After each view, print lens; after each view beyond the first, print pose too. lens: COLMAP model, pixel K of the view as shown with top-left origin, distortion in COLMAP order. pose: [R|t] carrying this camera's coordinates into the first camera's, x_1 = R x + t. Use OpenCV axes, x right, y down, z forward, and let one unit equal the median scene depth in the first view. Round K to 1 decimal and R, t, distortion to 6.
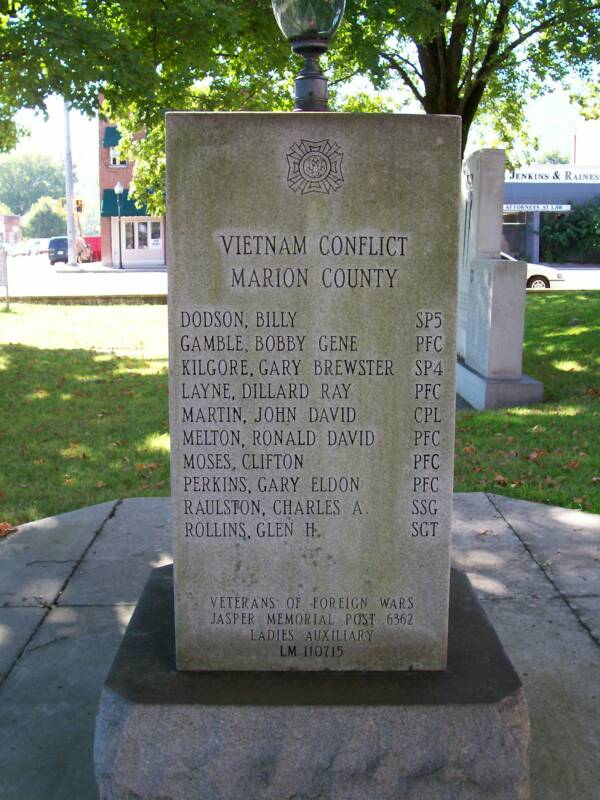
lens RADIAL K [[948.7, 0, 298.7], [0, 948.7, 404.2], [0, 0, 1]] dist [-0.116049, 0.000000]
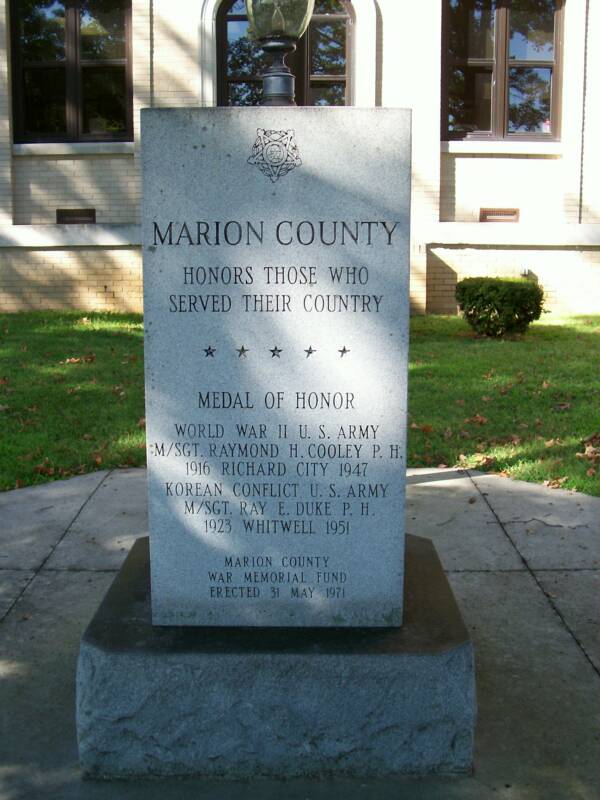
lens RADIAL K [[948.7, 0, 298.9], [0, 948.7, 399.0], [0, 0, 1]] dist [-0.116049, 0.000000]
pose [[0.054770, -0.176218, 0.982826, -1.190535], [0.171201, 0.971385, 0.164626, -0.172675], [-0.983713, 0.159245, 0.083372, 1.022778]]
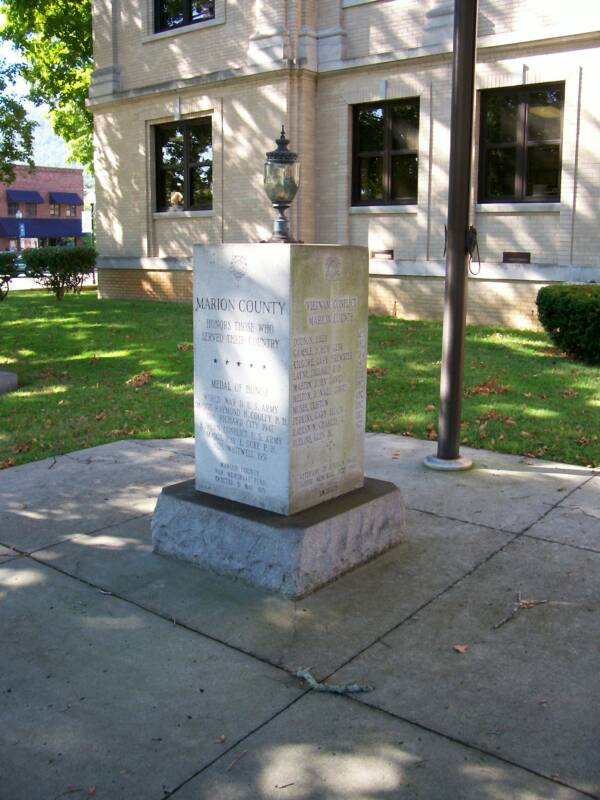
lens RADIAL K [[745.1, 0, 300.3], [0, 745.1, 398.6], [0, 0, 1]] dist [-0.102951, 0.000000]
pose [[0.645751, -0.141121, 0.750393, -1.324817], [0.121668, 0.989233, 0.081337, -0.095815], [-0.753792, 0.038775, 0.655968, -0.082043]]
